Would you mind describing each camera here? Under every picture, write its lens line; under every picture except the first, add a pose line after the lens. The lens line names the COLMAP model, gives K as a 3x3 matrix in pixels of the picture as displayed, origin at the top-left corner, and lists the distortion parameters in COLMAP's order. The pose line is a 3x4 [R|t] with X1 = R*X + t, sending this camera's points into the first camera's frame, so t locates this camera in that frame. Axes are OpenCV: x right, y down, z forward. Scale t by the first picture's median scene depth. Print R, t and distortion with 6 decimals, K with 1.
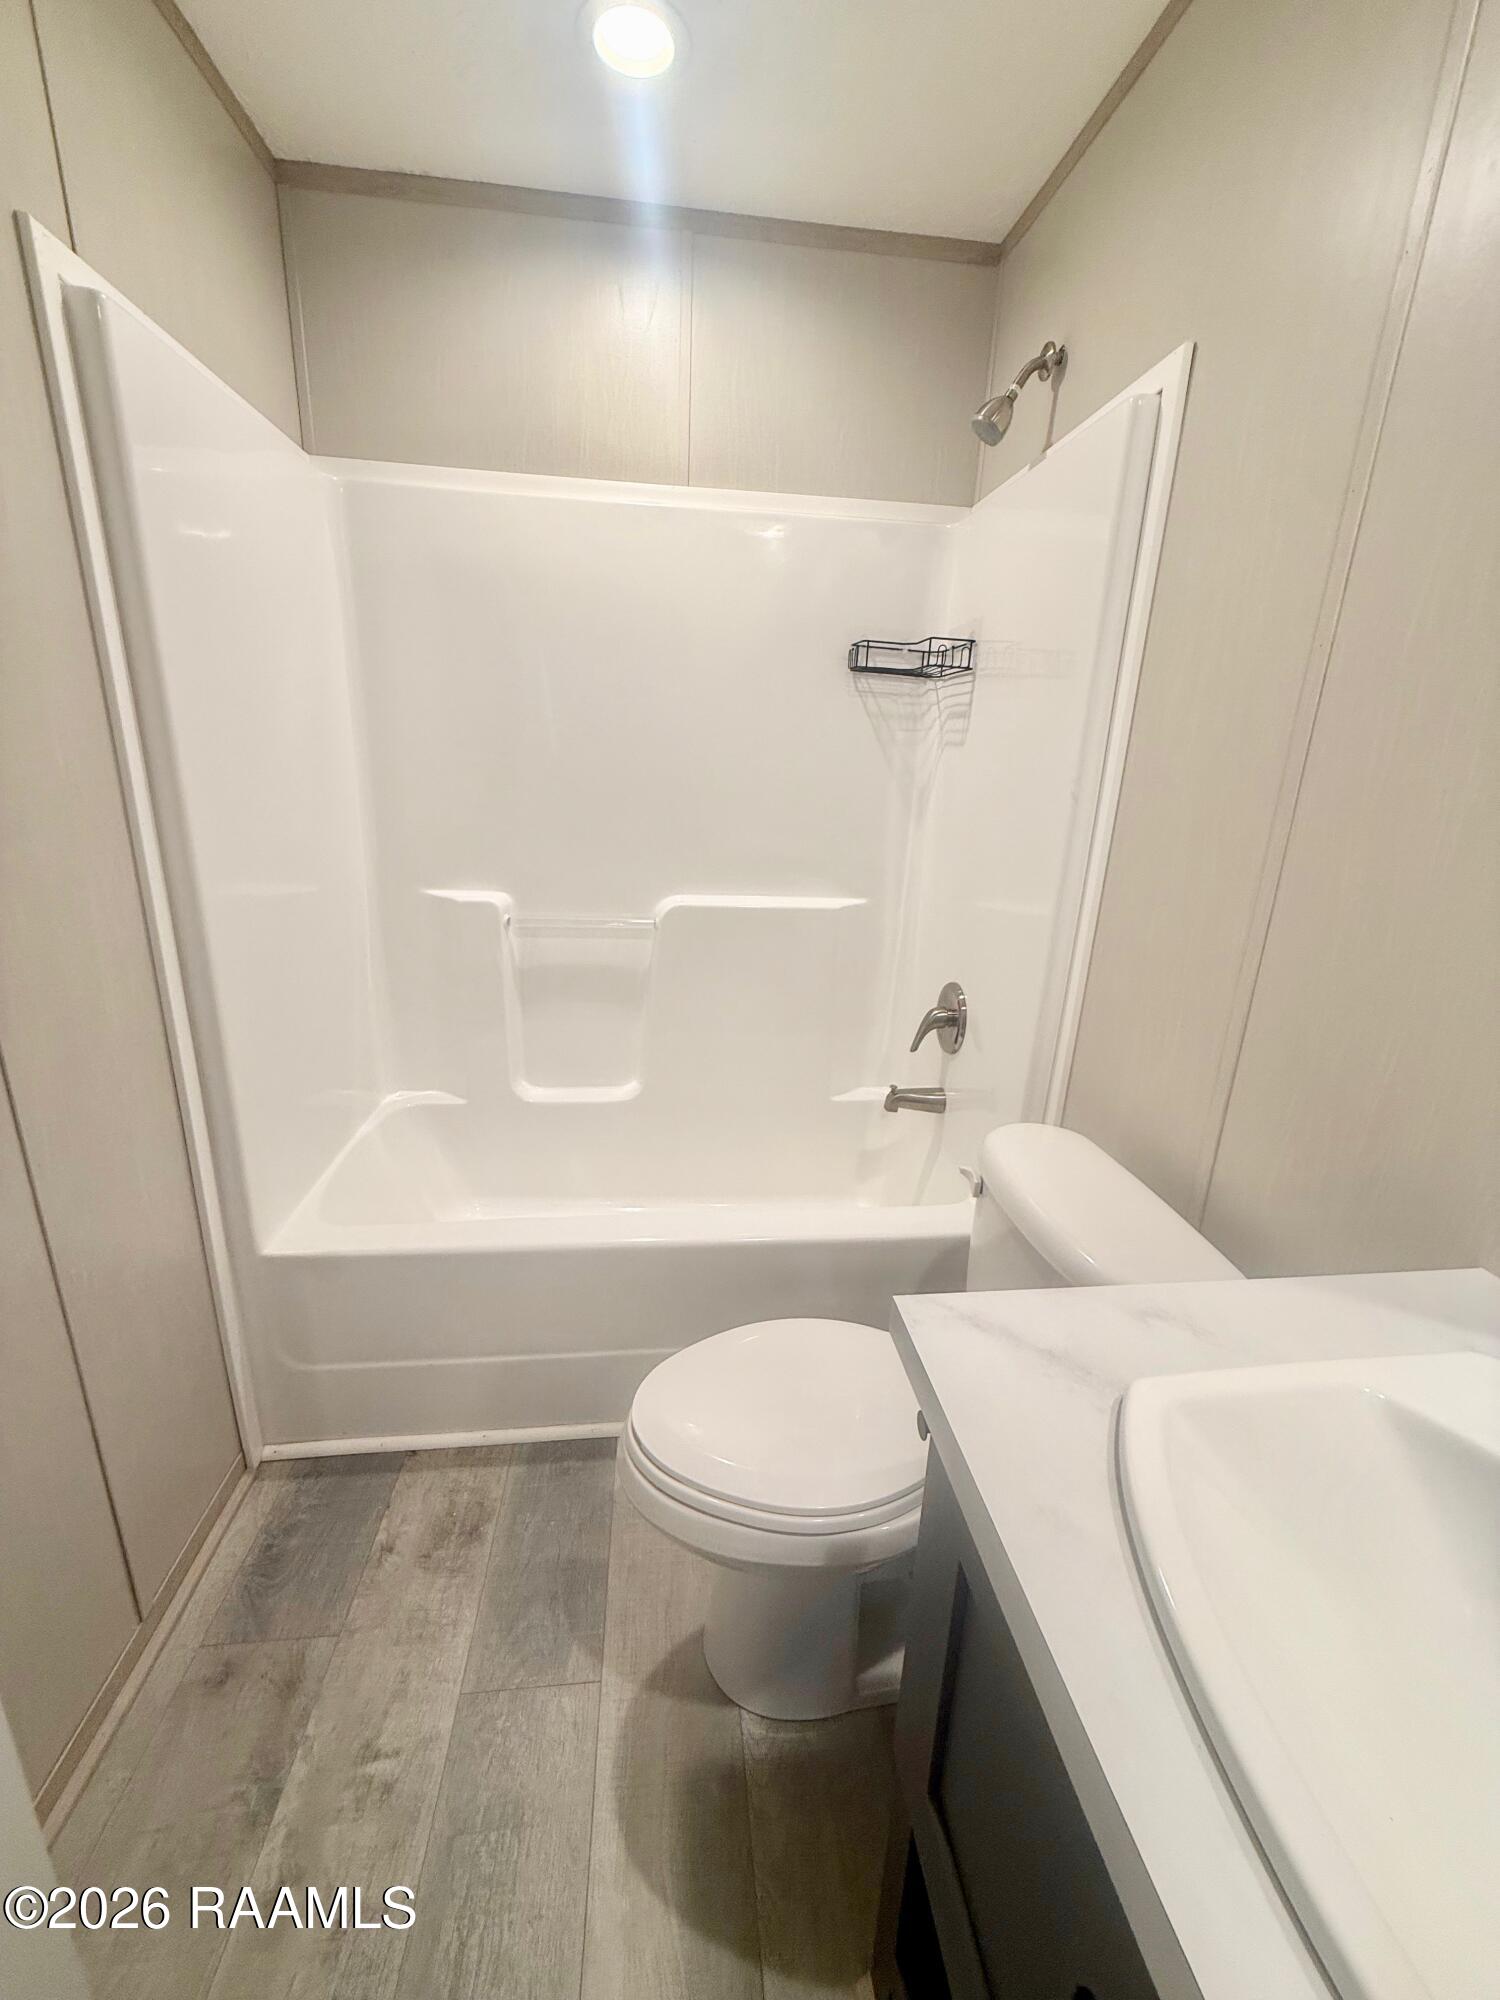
lens RADIAL K [[795.9, 0, 753.4], [0, 795.9, 998.3], [0, 0, 1]] dist [-0.000818, -0.000137]
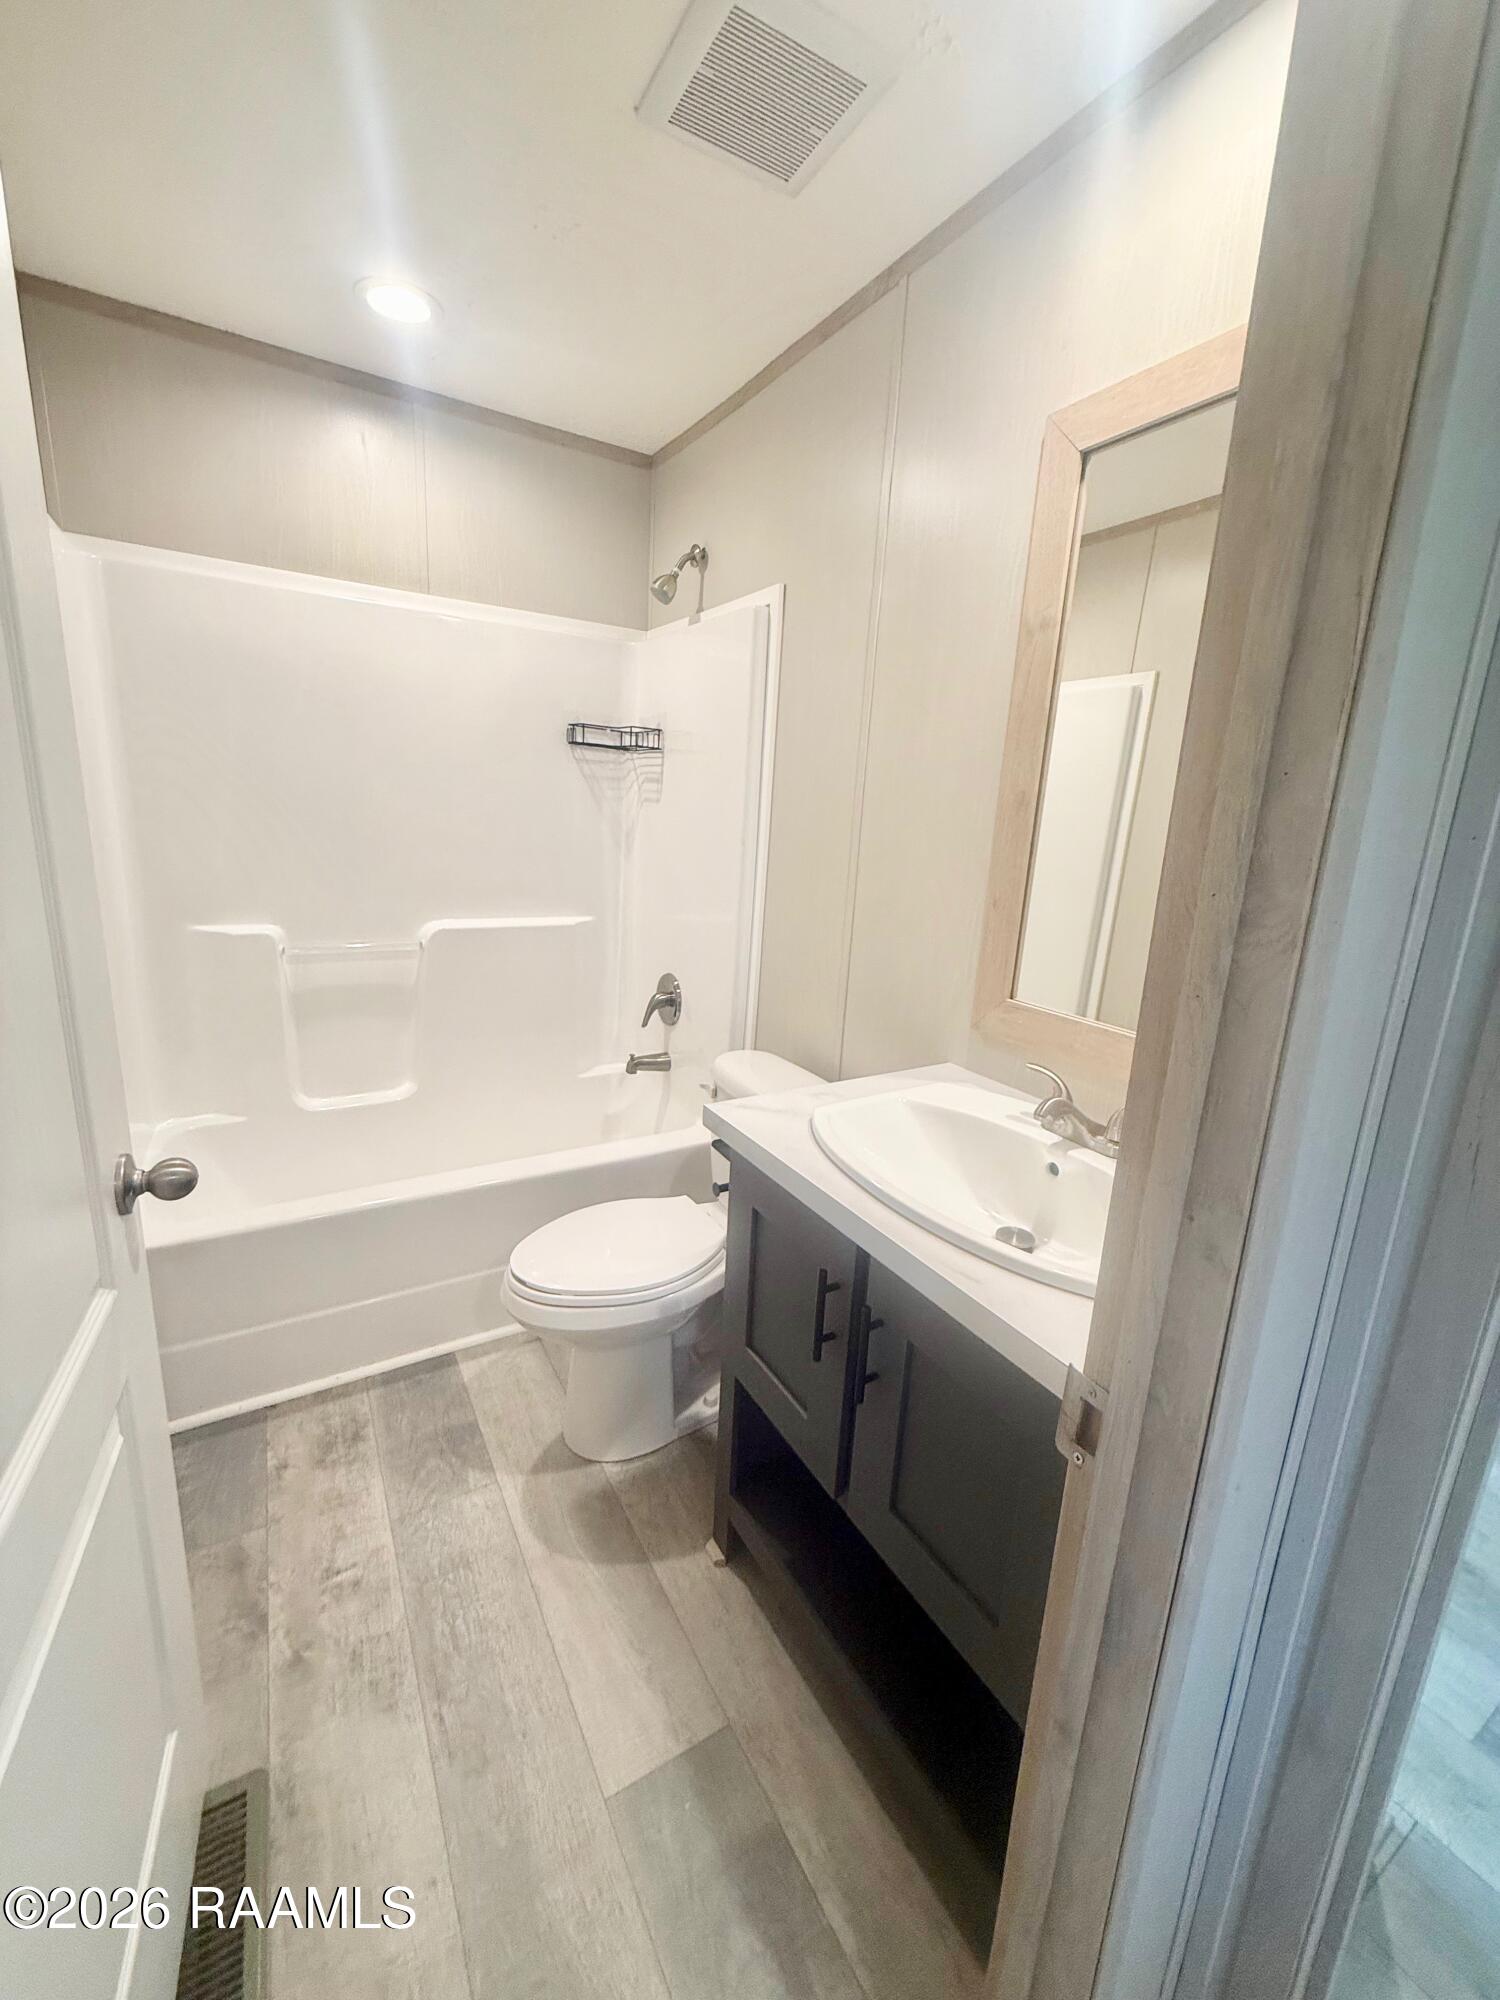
lens RADIAL K [[795.9, 0, 753.4], [0, 795.9, 998.3], [0, 0, 1]] dist [-0.000818, -0.000137]
pose [[0.909803, -0.087459, 0.405721, -0.193983], [0.100690, 0.994853, -0.011337, 0.059205], [-0.402641, 0.051166, 0.913927, -0.343278]]
